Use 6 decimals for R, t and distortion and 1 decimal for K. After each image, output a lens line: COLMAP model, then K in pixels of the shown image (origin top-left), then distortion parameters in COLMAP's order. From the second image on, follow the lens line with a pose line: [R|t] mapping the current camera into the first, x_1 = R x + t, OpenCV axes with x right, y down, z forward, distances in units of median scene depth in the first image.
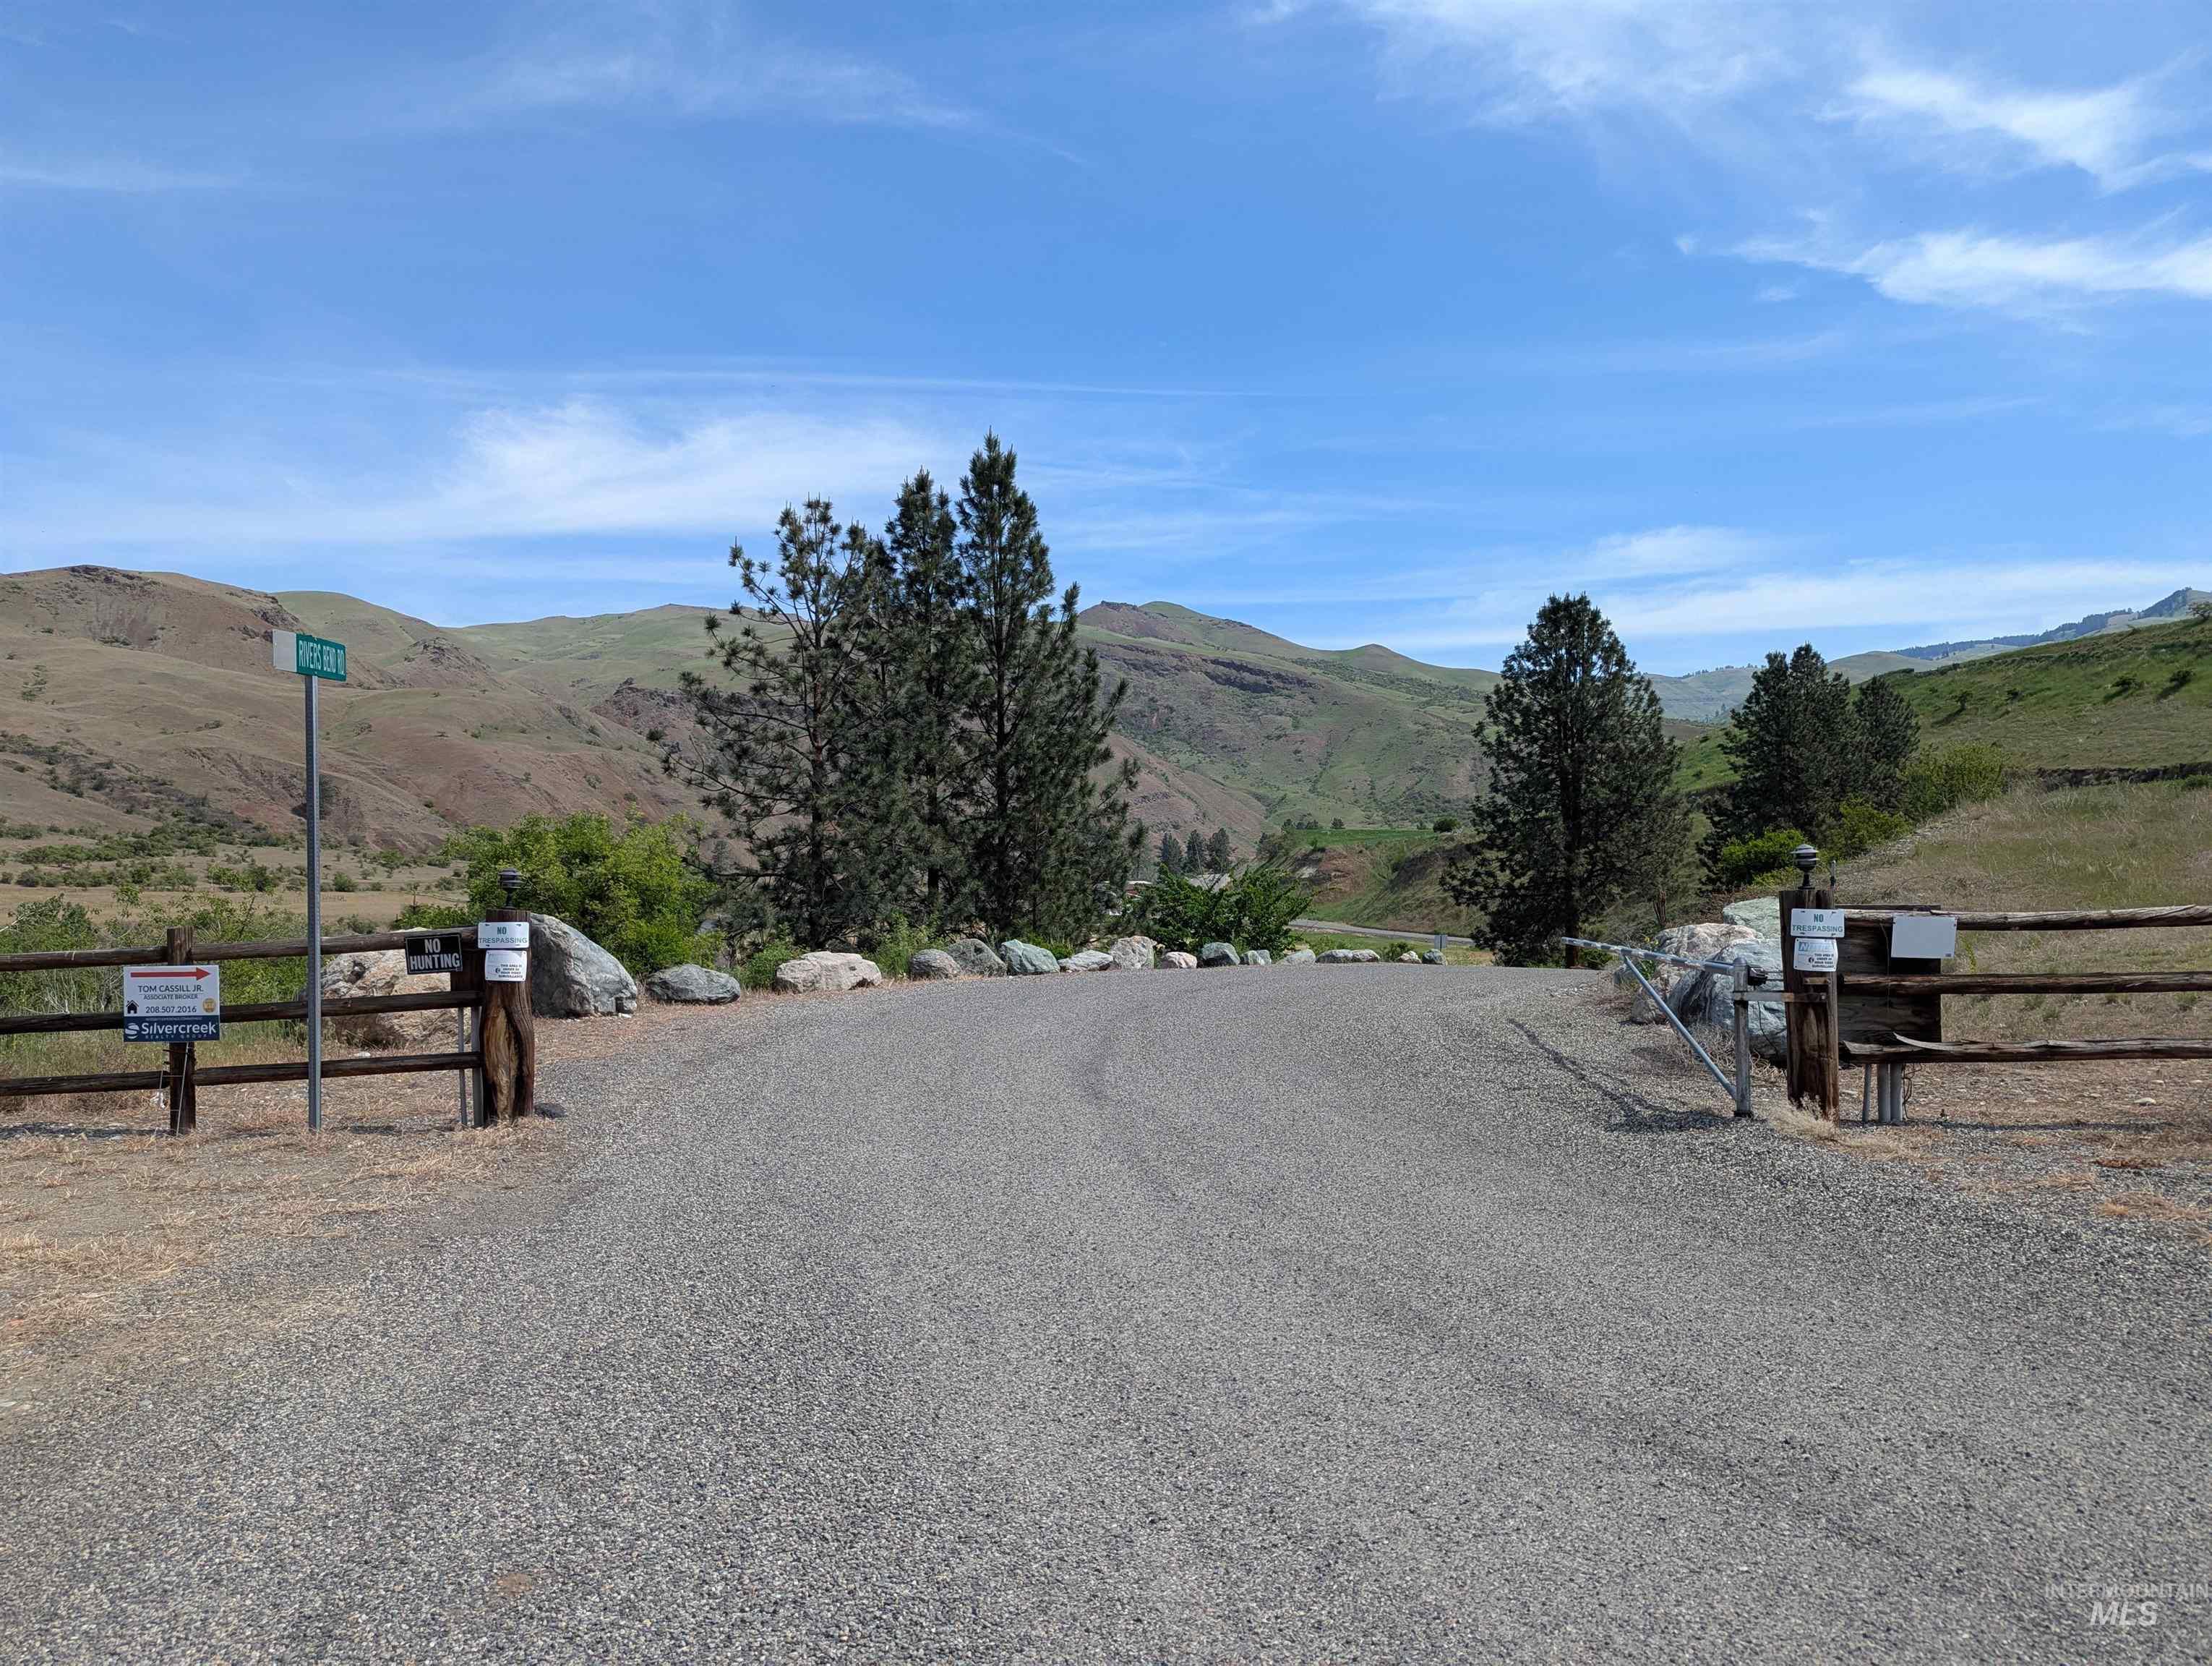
lens RADIAL K [[1522.4, 0, 1106.3], [0, 1522.4, 833.6], [0, 0, 1]] dist [0.058298, 0.001017]
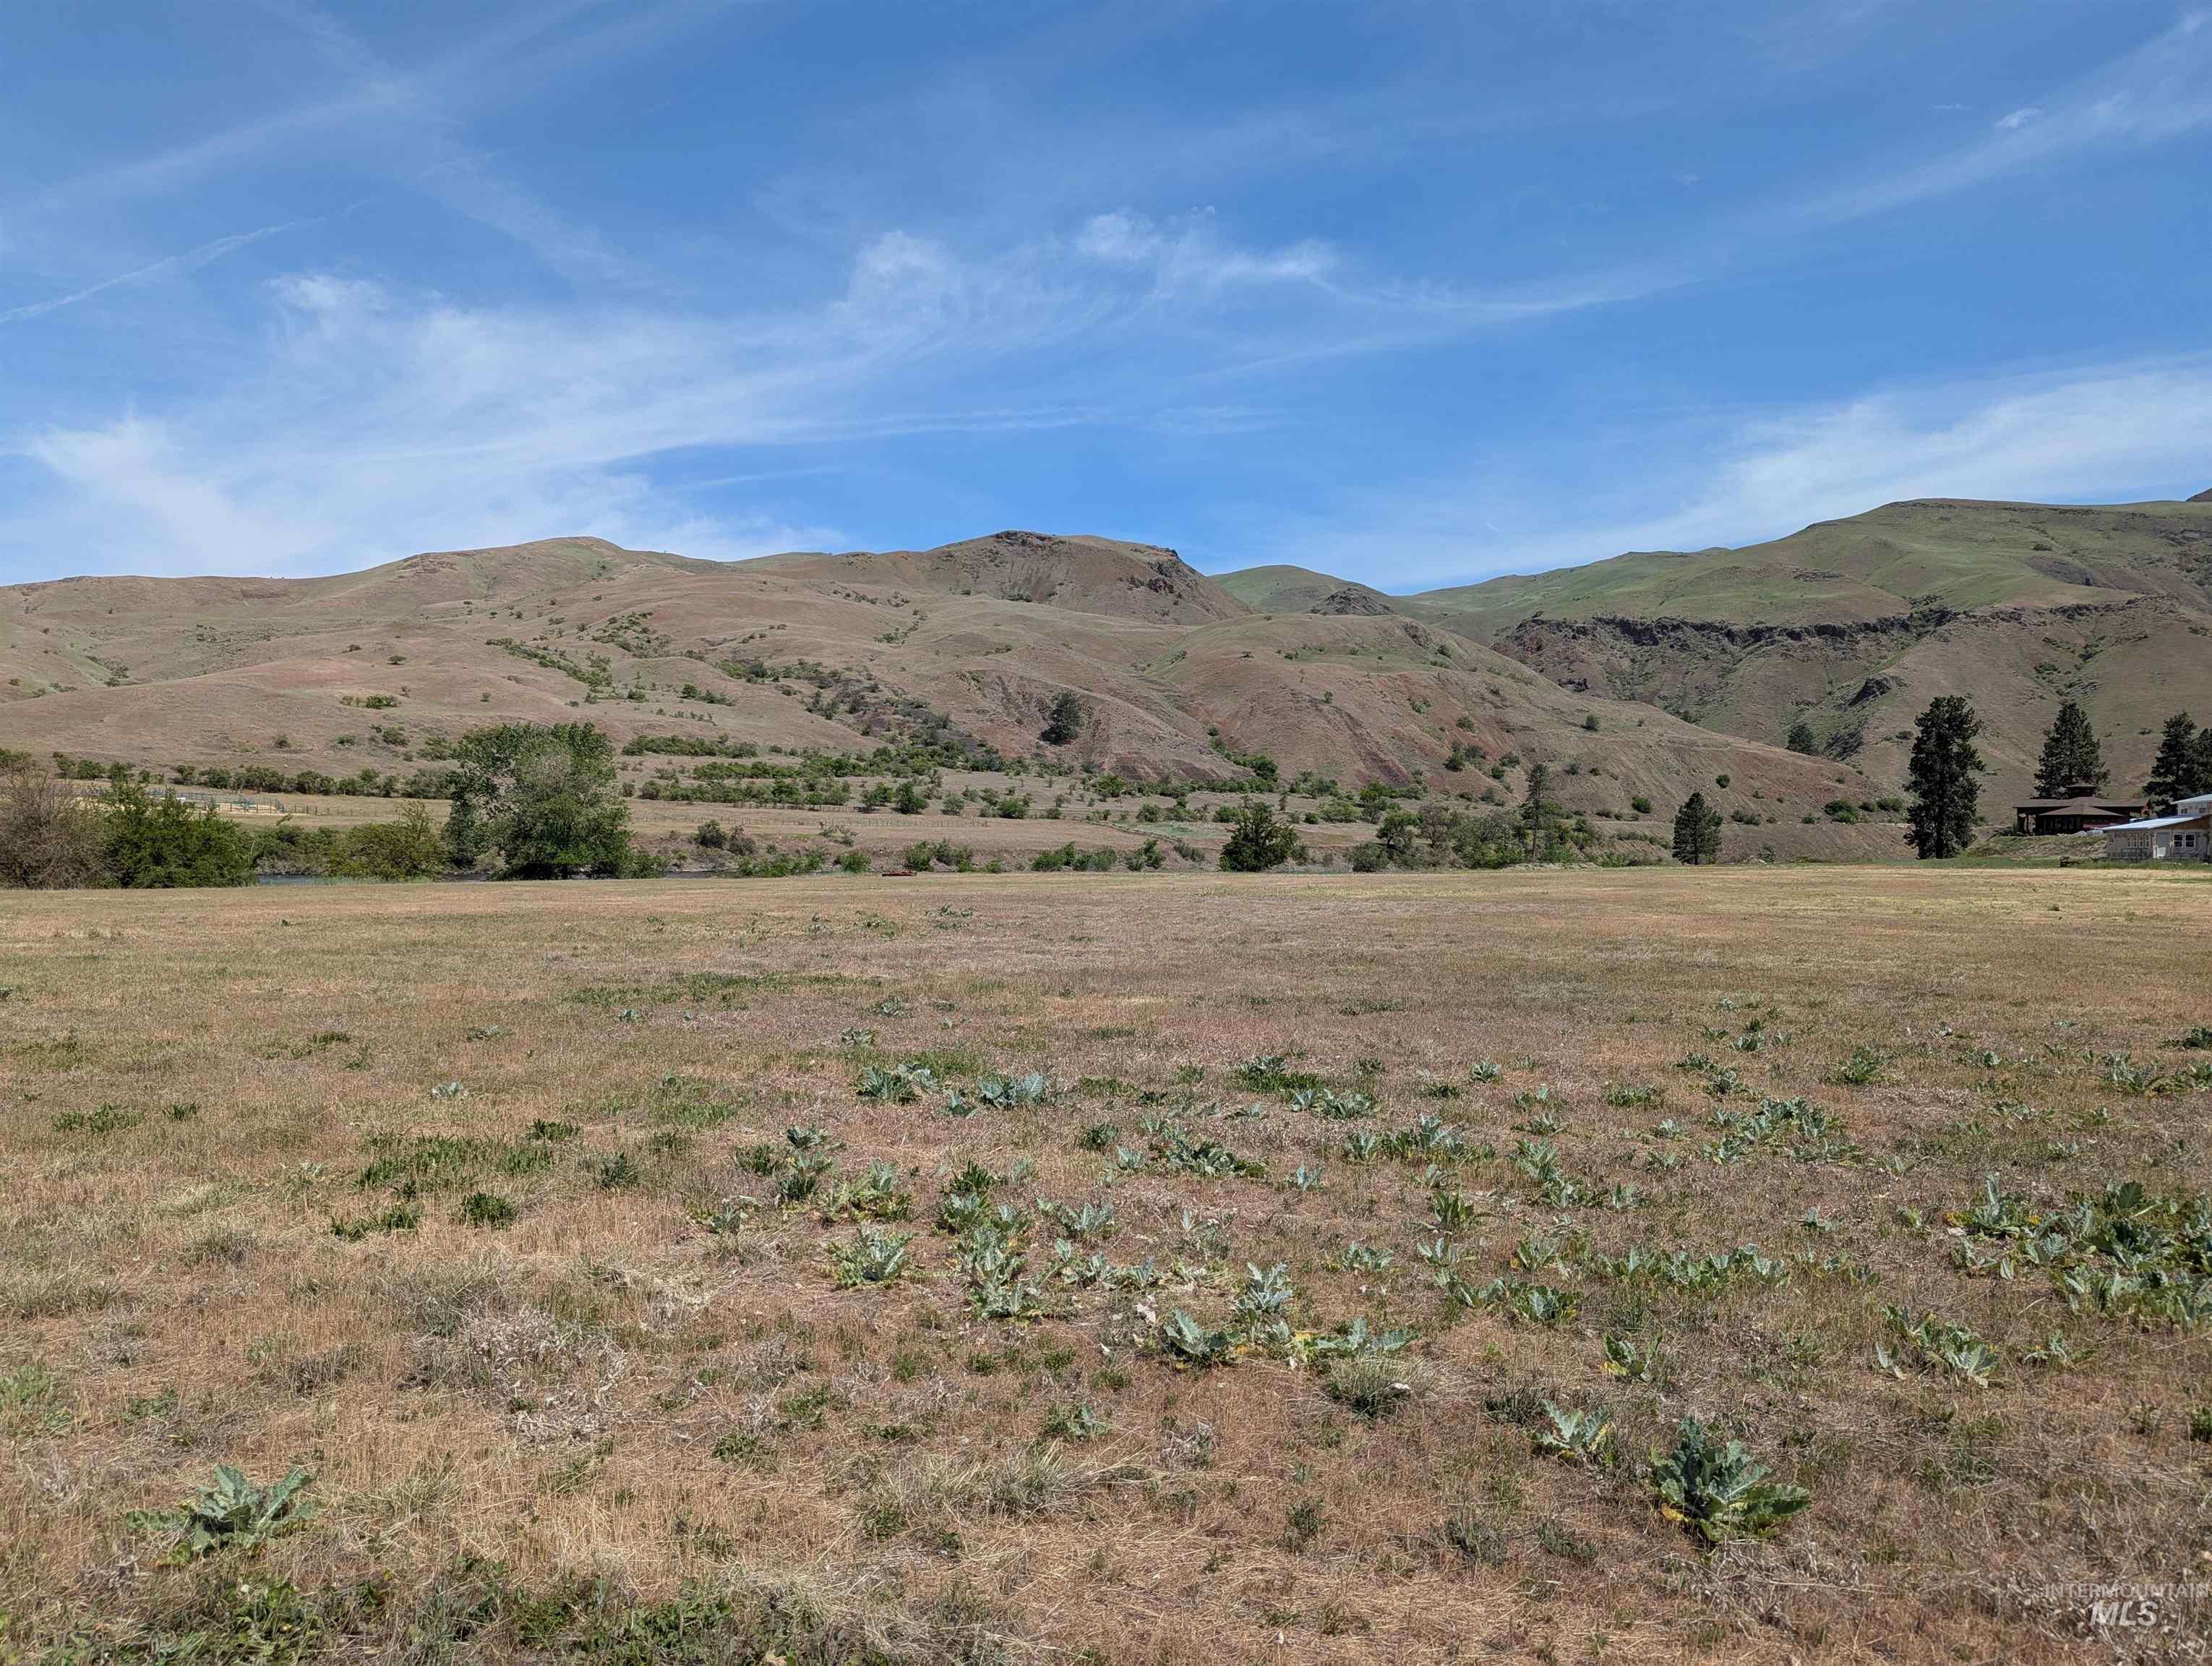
lens RADIAL K [[1522.4, 0, 1100.0], [0, 1522.4, 829.5], [0, 0, 1]] dist [0.058298, 0.001017]
pose [[0.807209, 0.004107, -0.590251, 0.001096], [0.001503, 0.999958, 0.009013, 0.022719], [0.590264, -0.008162, 0.807169, 0.249844]]
